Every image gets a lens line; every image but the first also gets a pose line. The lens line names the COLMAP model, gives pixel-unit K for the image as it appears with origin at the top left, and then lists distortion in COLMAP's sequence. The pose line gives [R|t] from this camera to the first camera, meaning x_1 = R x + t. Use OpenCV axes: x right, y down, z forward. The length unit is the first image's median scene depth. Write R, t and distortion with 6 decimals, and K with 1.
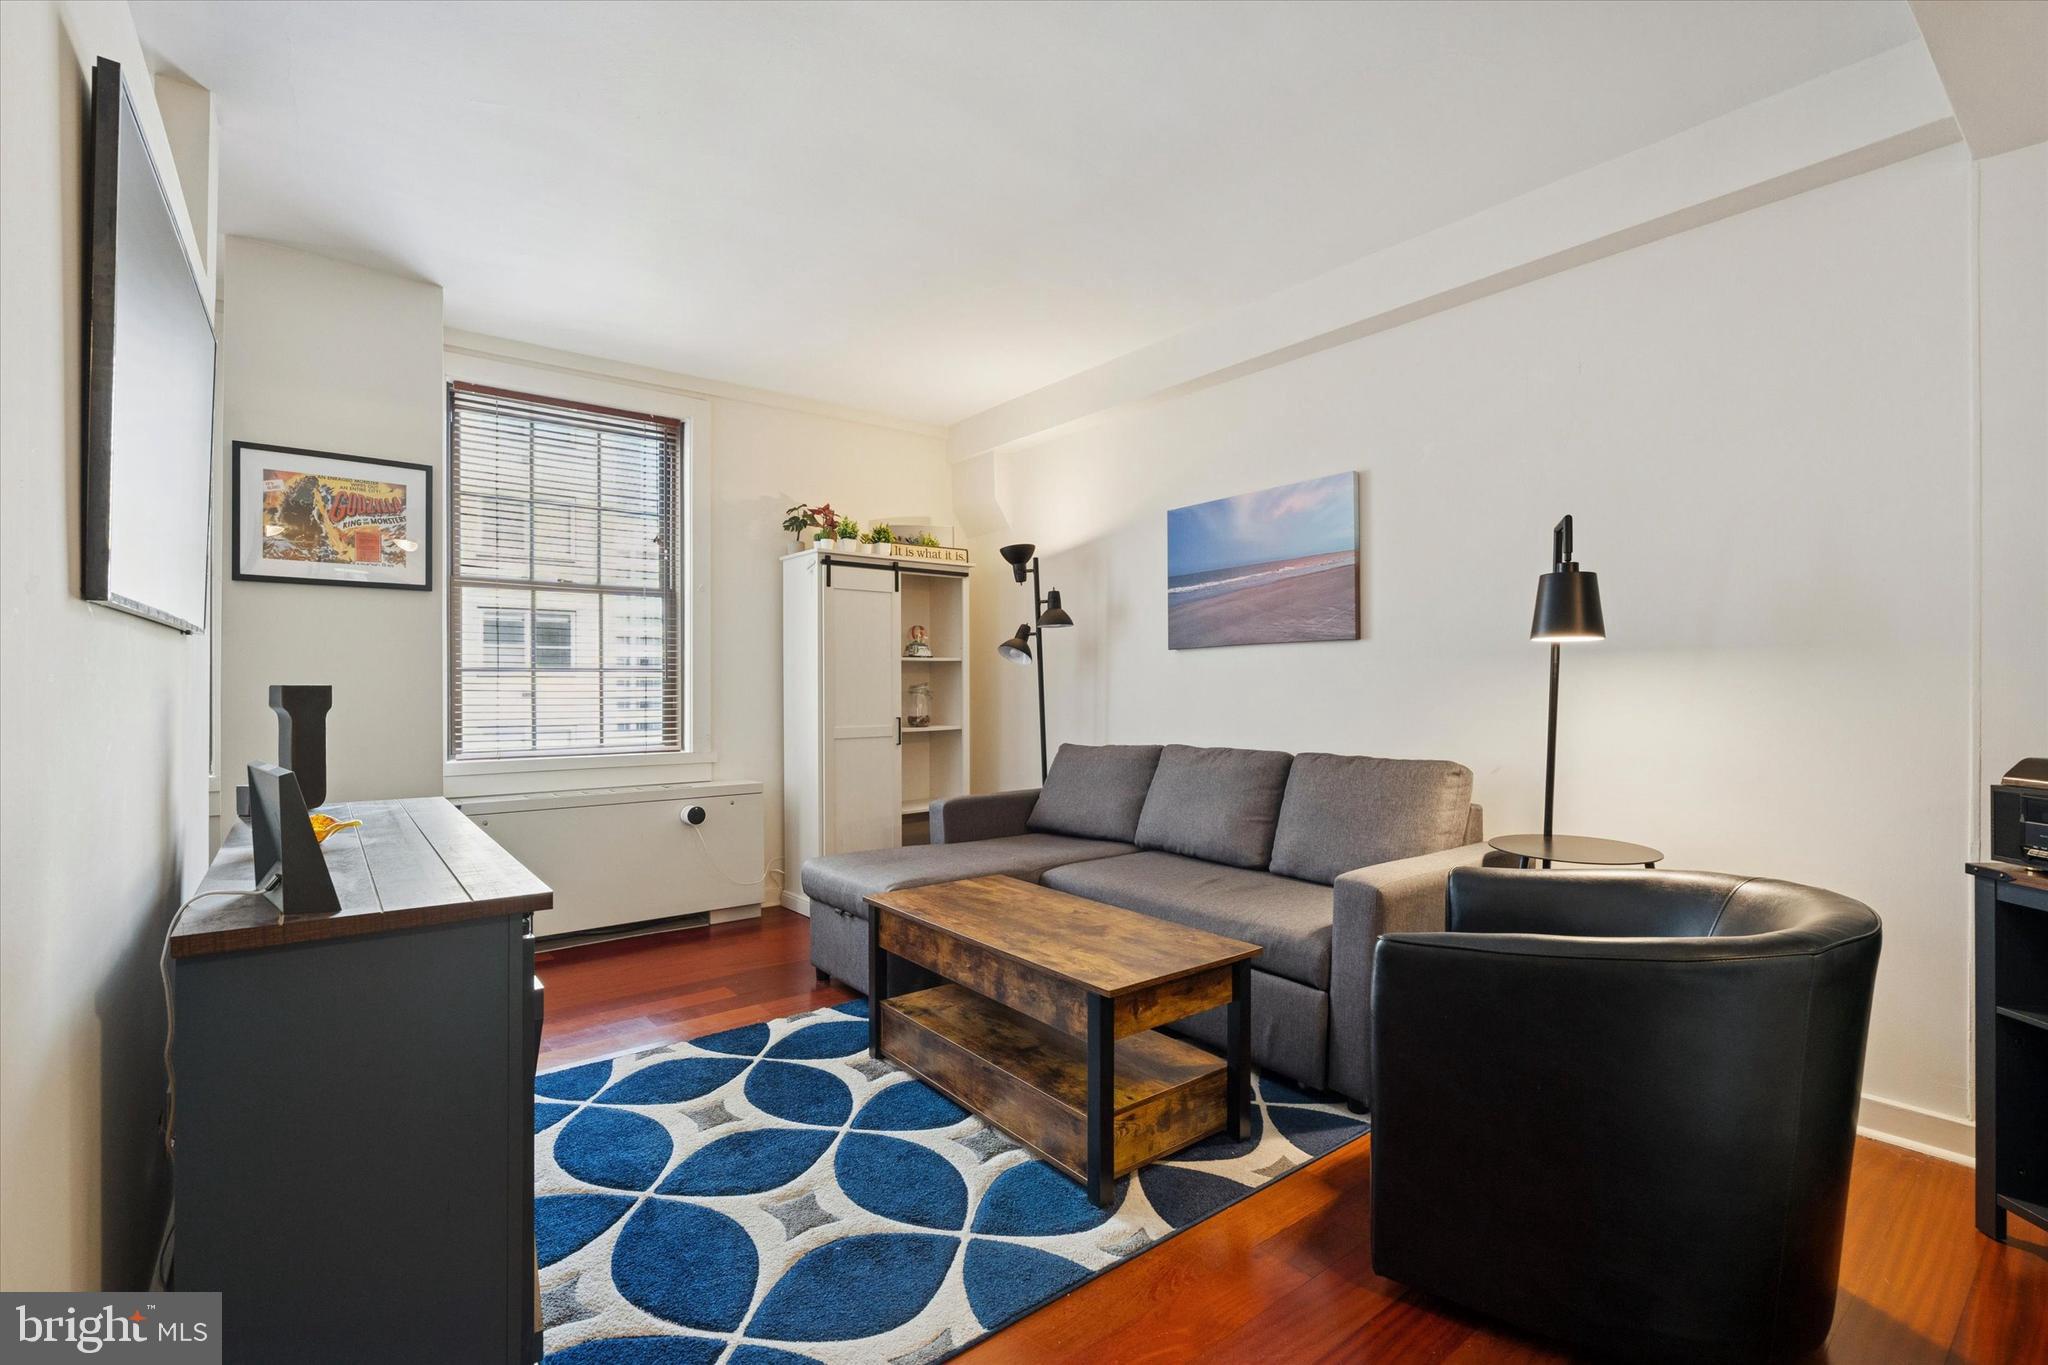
lens RADIAL K [[919.6, 0, 1020.7], [0, 919.6, 684.3], [0, 0, 1]] dist [-0.004395, 0.001622]
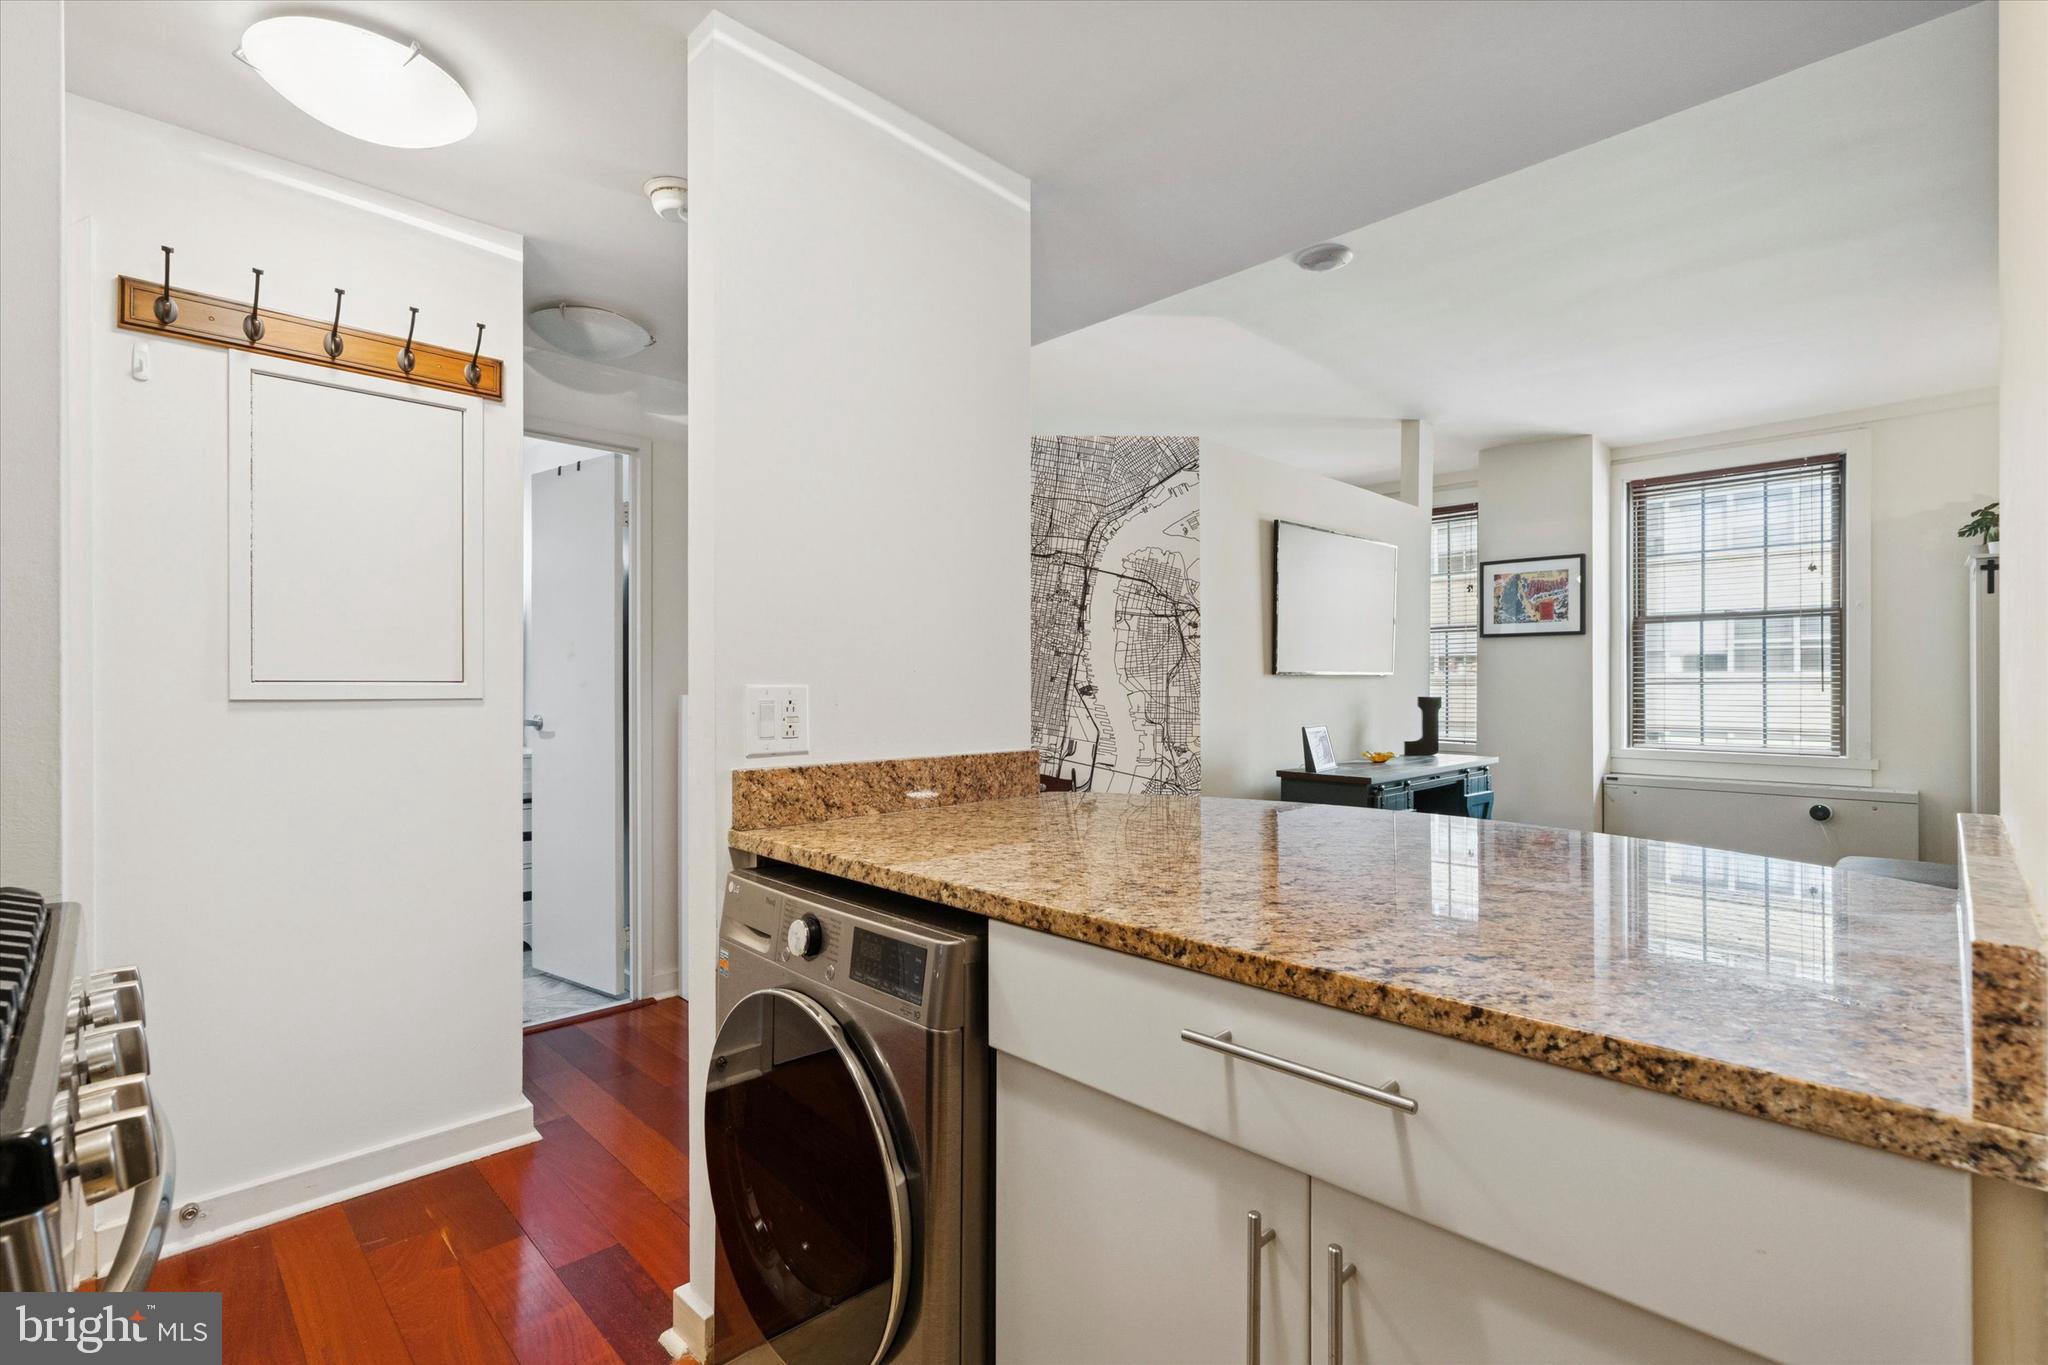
lens RADIAL K [[919.6, 0, 1027.4], [0, 919.6, 684.5], [0, 0, 1]] dist [-0.004395, 0.001622]
pose [[0.123308, -0.000518, -0.992368, 0.730407], [0.000515, 1.000000, -0.000458, -0.016209], [0.992368, -0.000455, 0.123308, -0.113145]]
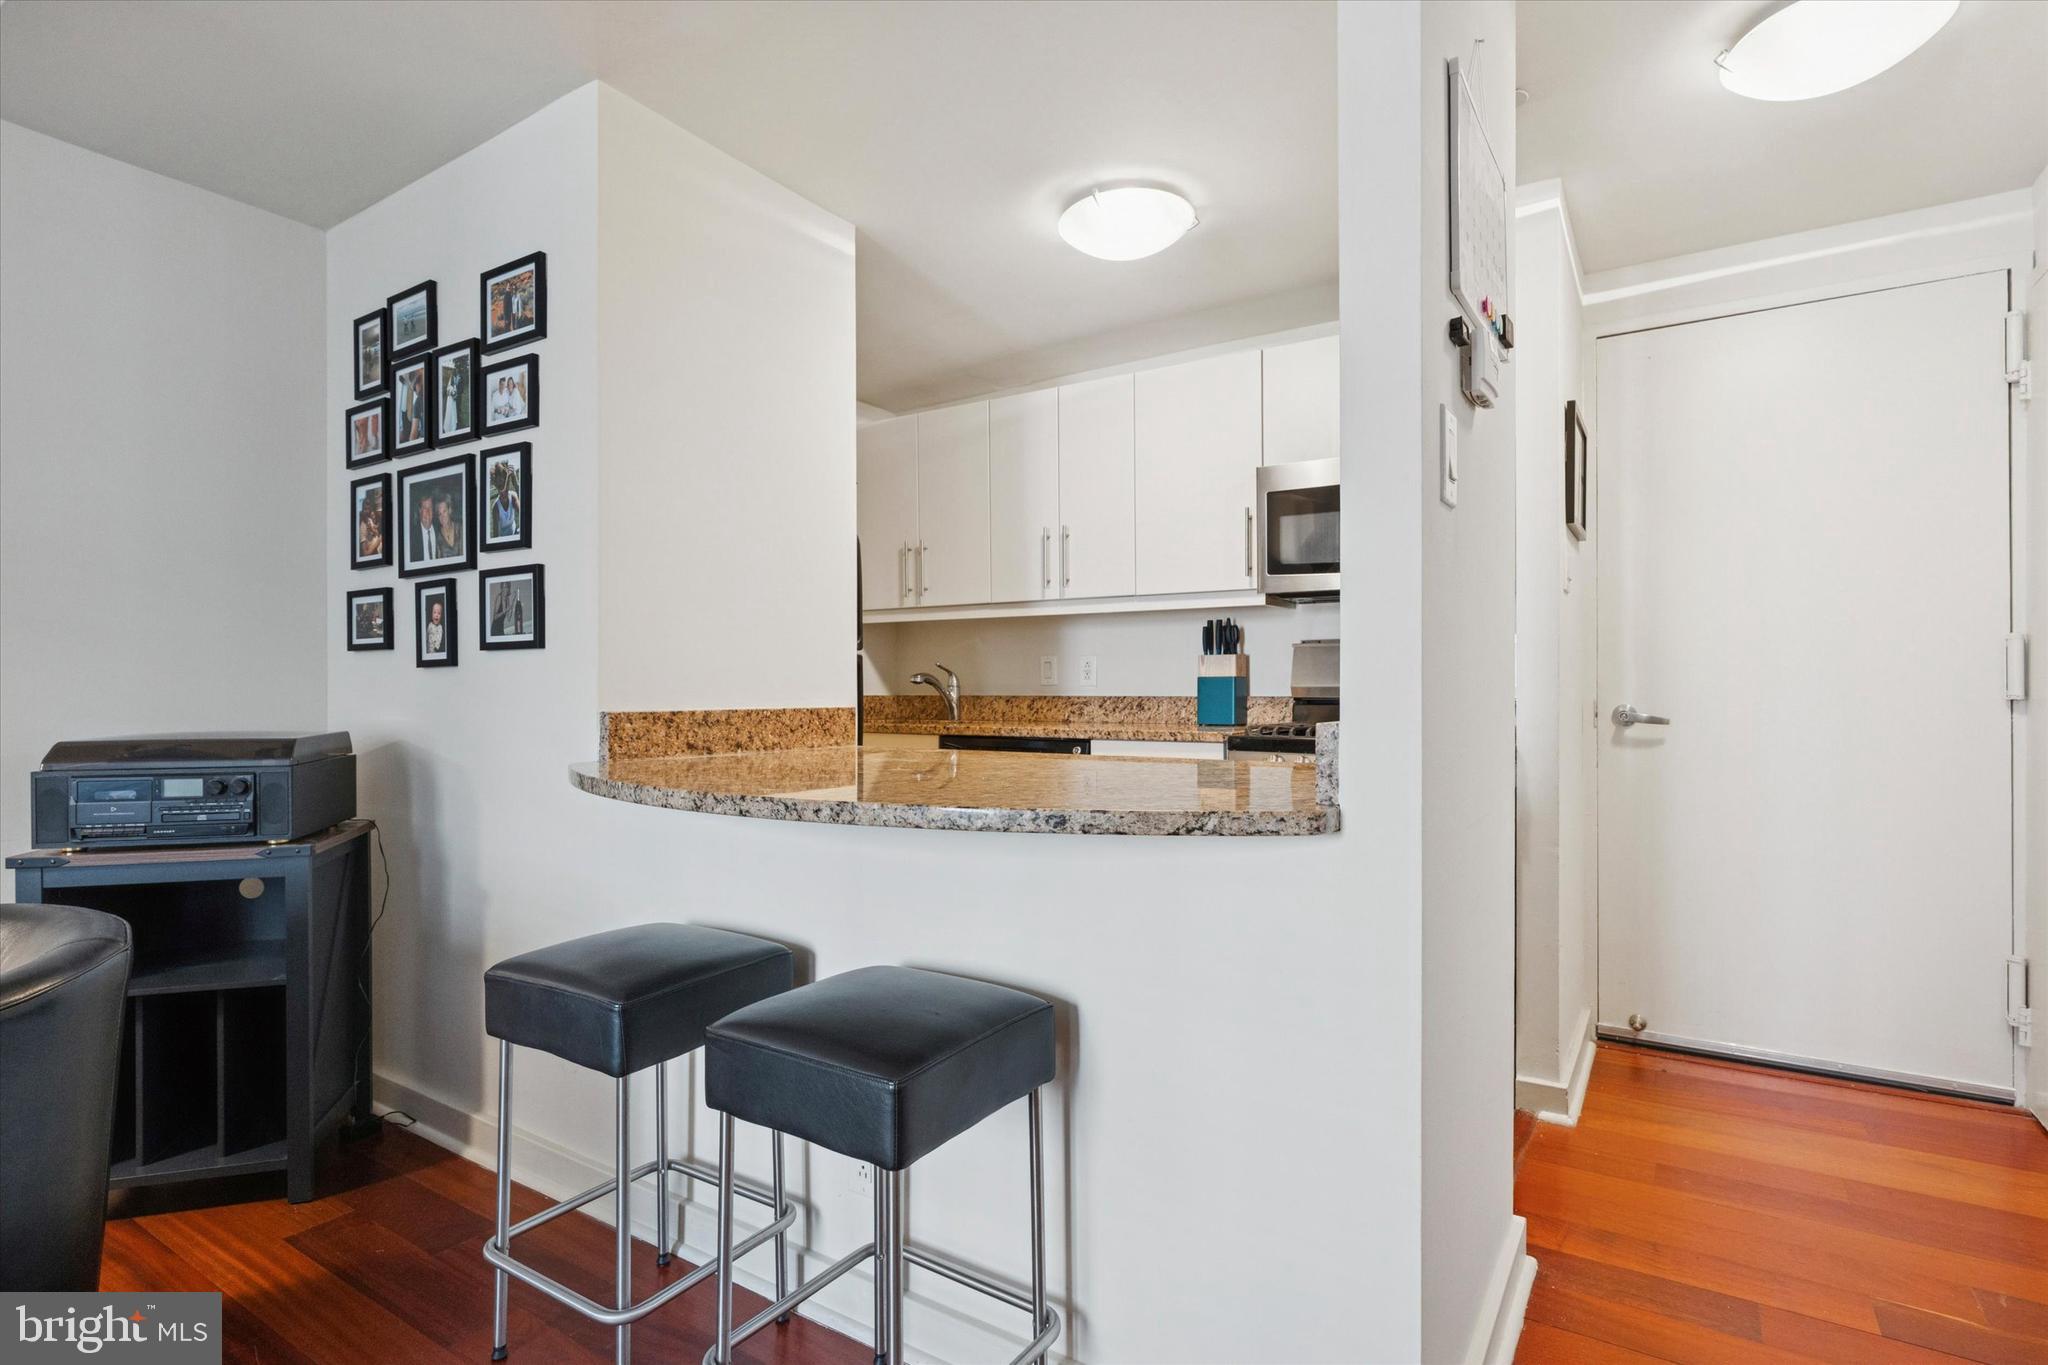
lens RADIAL K [[1029.2, 0, 1039.0], [0, 1029.2, 688.0], [0, 0, 1]] dist [-0.004250, -0.000297]
pose [[-0.333002, 0.002533, 0.942923, -0.164213], [0.002997, 0.999994, -0.001628, 0.012957], [-0.942921, 0.002284, -0.333008, 0.180427]]
